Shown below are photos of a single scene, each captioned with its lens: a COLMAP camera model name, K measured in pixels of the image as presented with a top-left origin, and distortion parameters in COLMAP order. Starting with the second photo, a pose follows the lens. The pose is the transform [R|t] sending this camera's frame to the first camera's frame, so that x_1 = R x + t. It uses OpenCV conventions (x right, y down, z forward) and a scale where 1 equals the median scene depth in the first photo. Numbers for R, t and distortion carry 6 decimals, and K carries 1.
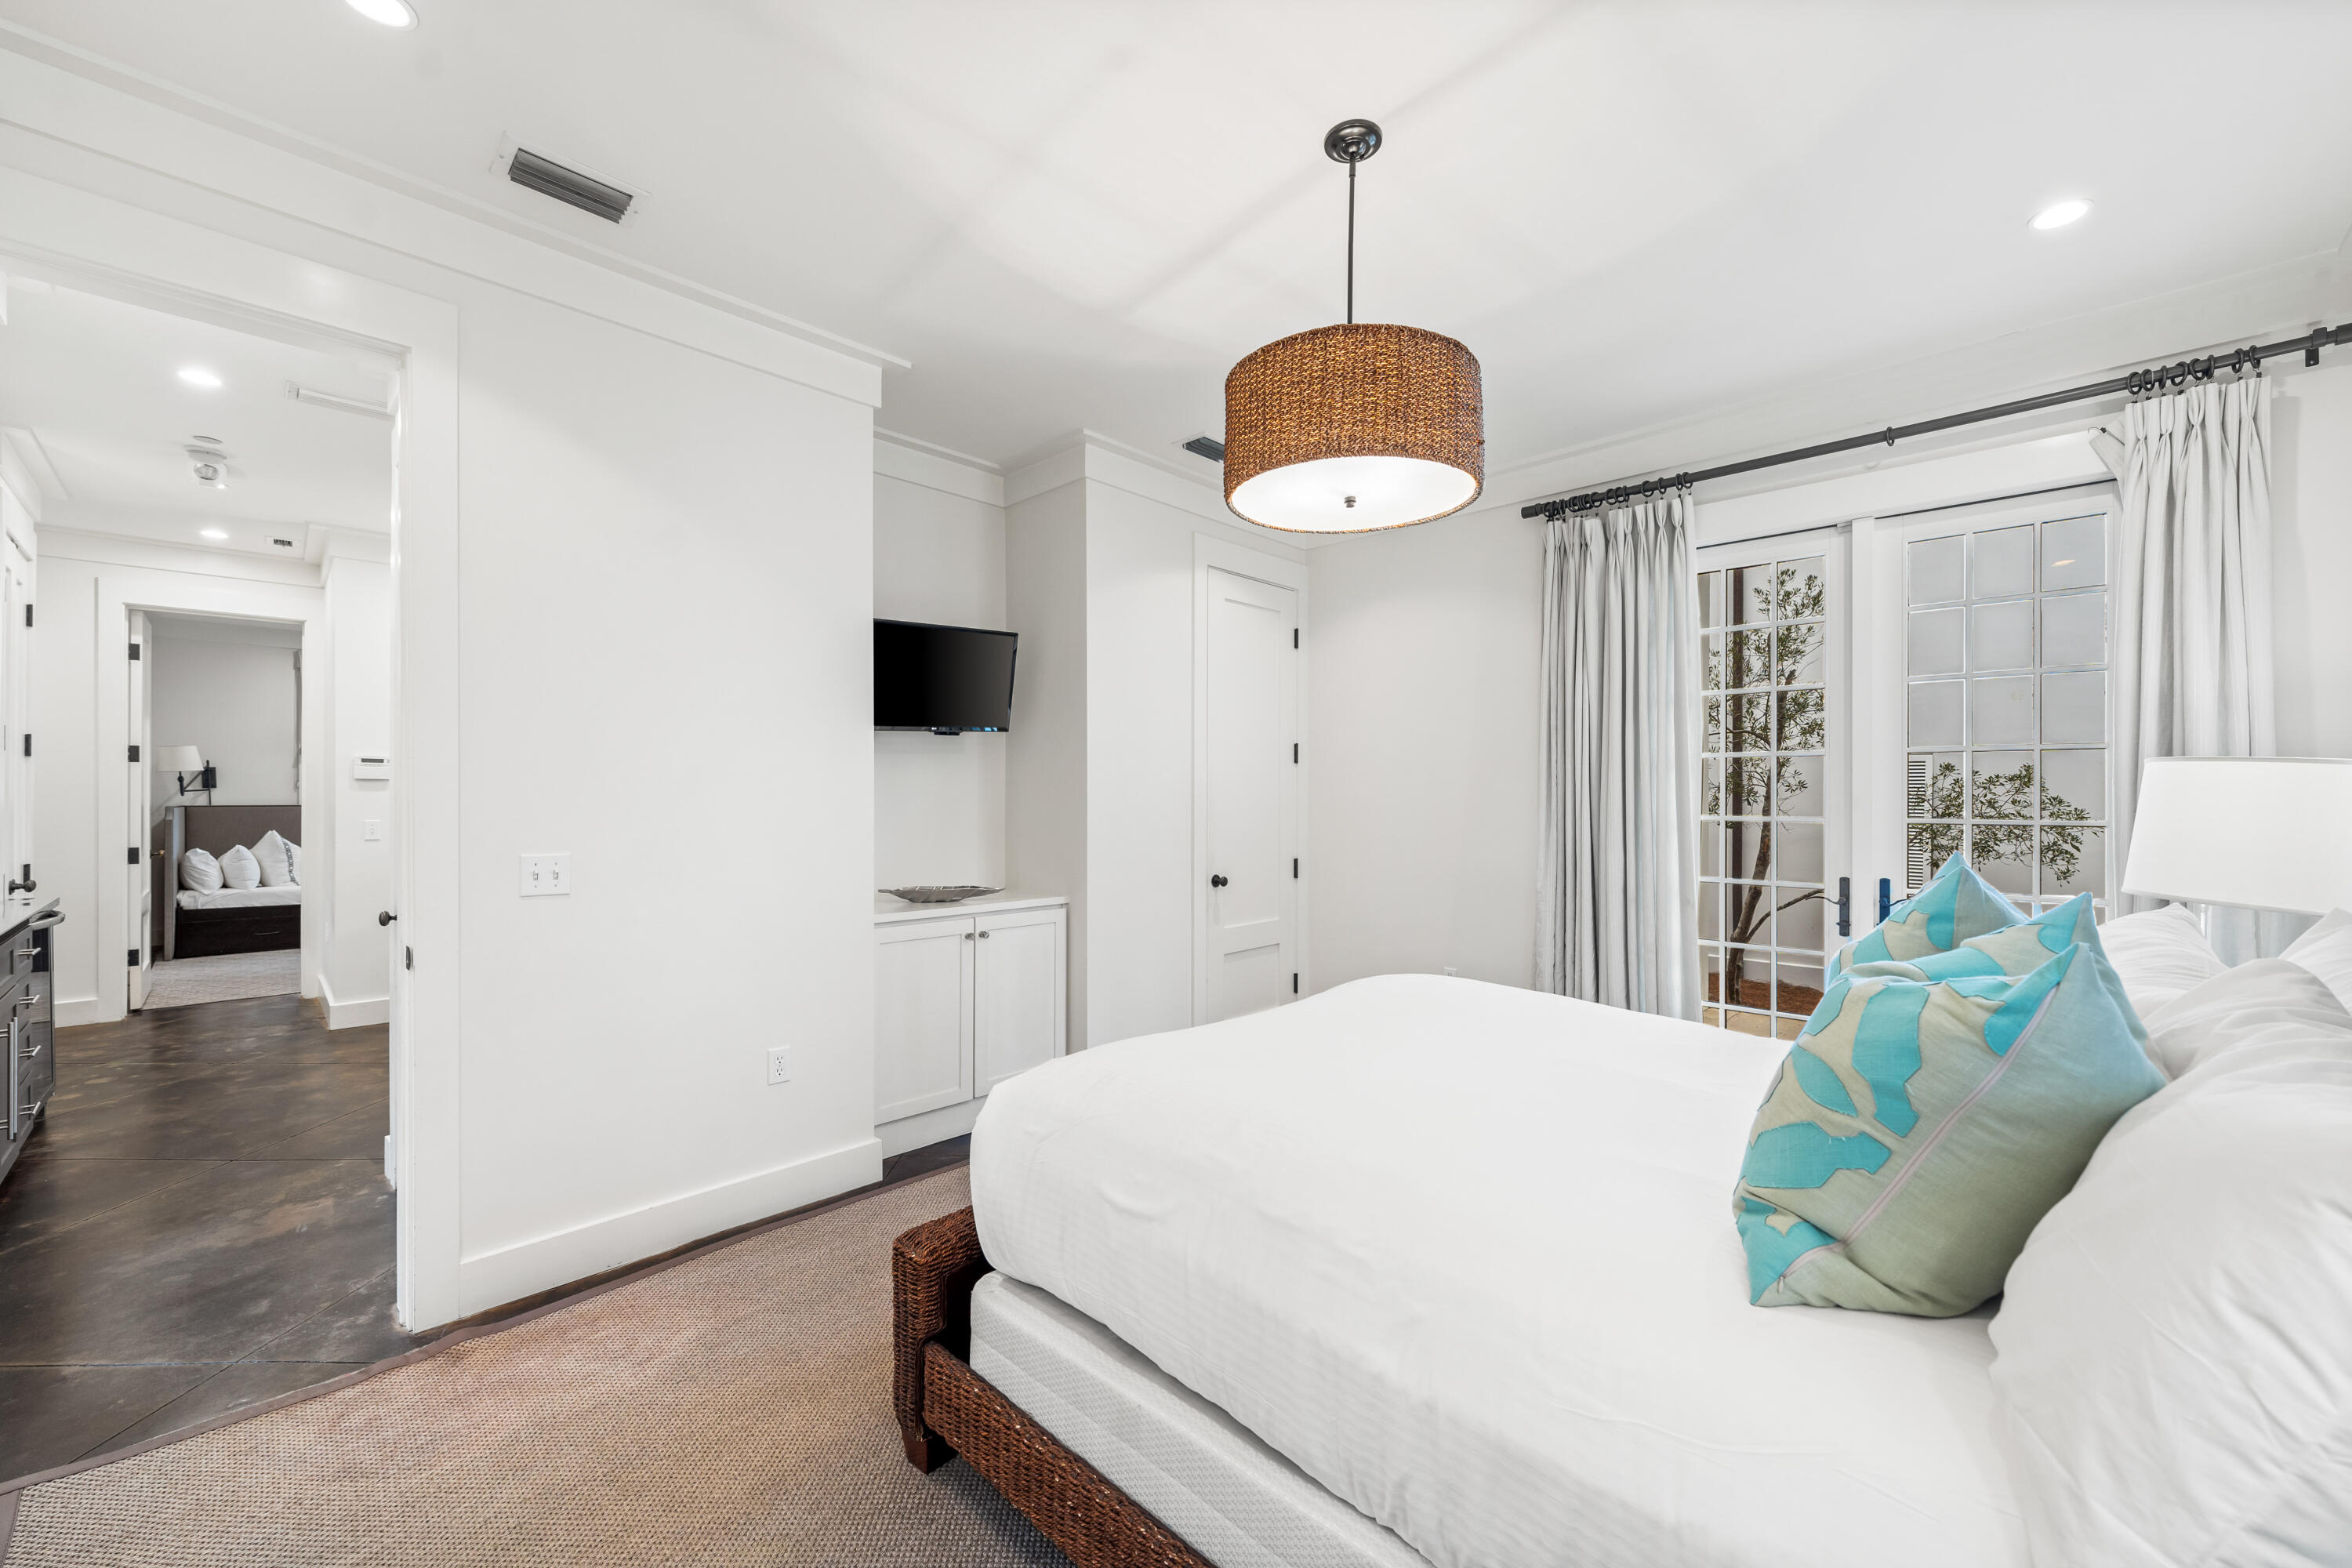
lens RADIAL K [[928.8, 0, 1184.9], [0, 928.8, 791.3], [0, 0, 1]] dist [0.000629, -0.000140]
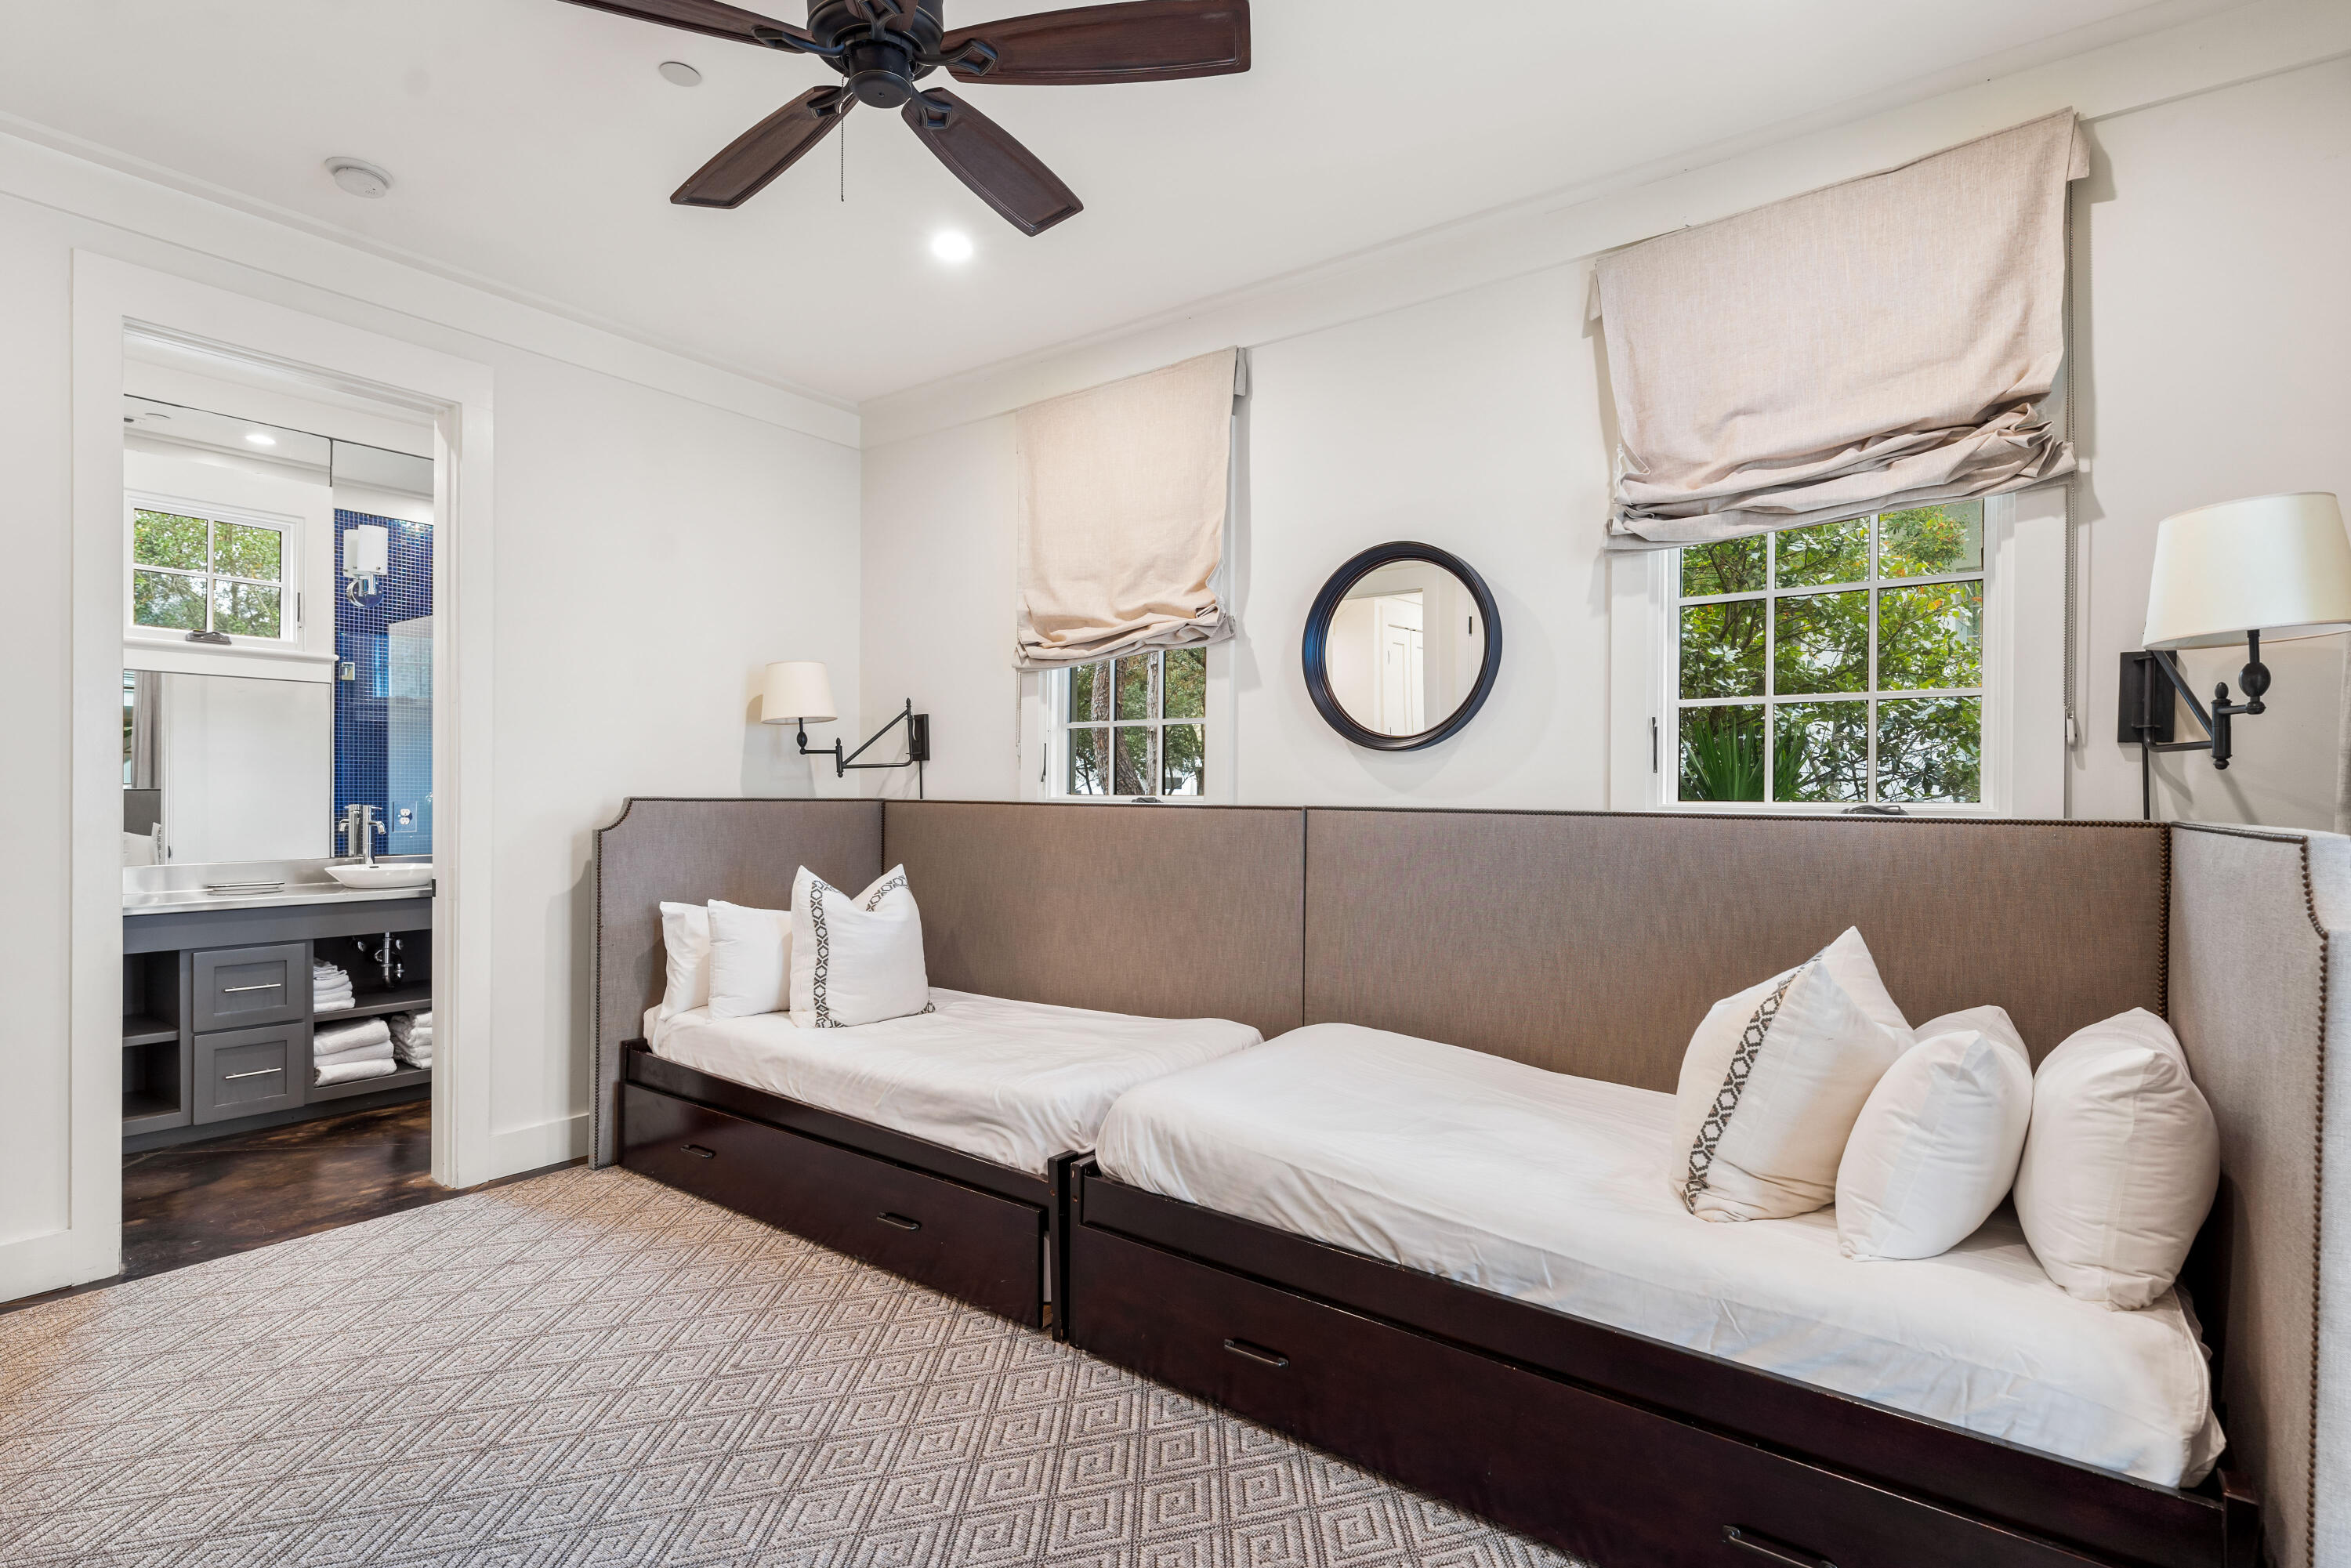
lens RADIAL K [[1070.3, 0, 1176.9], [0, 1070.3, 829.6], [0, 0, 1]] dist [-0.022929, -0.000020]
pose [[0.132596, 0.026531, -0.990815, -0.561510], [-0.014677, 0.999585, 0.024802, 0.016305], [0.991062, 0.011253, 0.132930, 1.136801]]
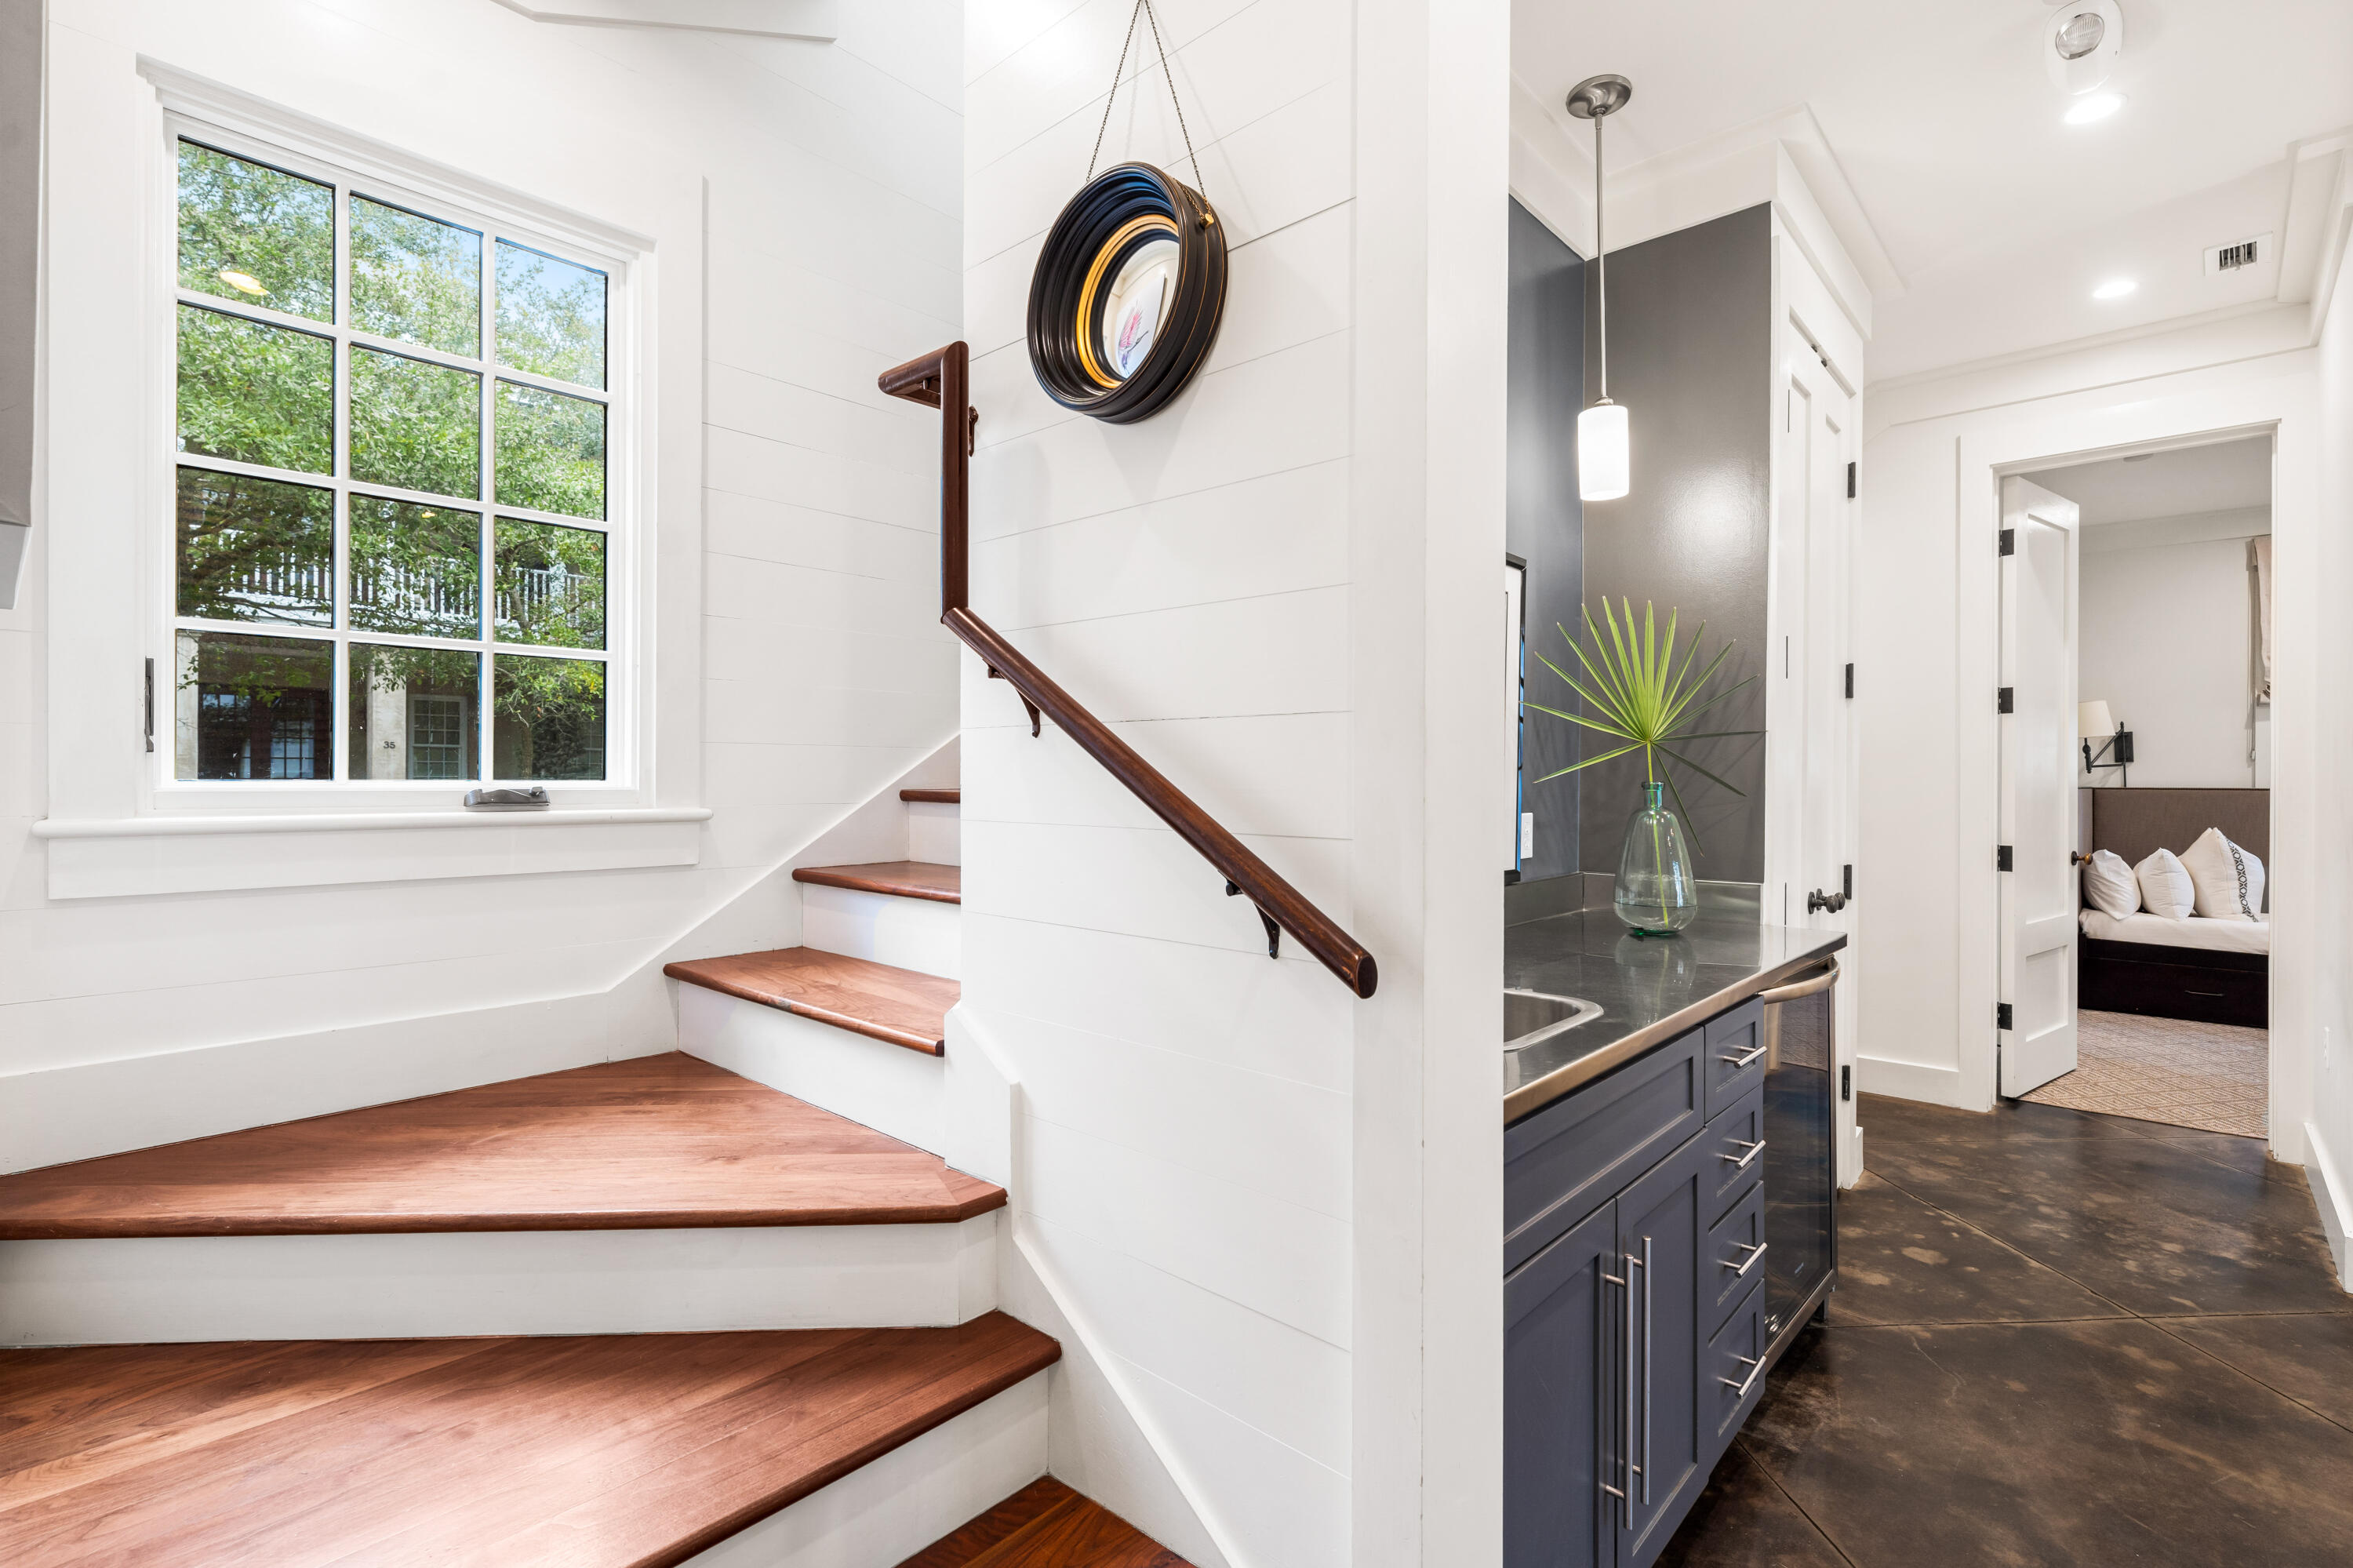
lens RADIAL K [[1094.4, 0, 1184.6], [0, 1094.4, 778.0], [0, 0, 1]] dist [-0.002907, -0.000644]
pose [[0.040653, -0.000504, -0.999173, -0.291937], [-0.002973, 0.999995, -0.000626, 0.011592], [0.999169, 0.002996, 0.040652, 0.293686]]
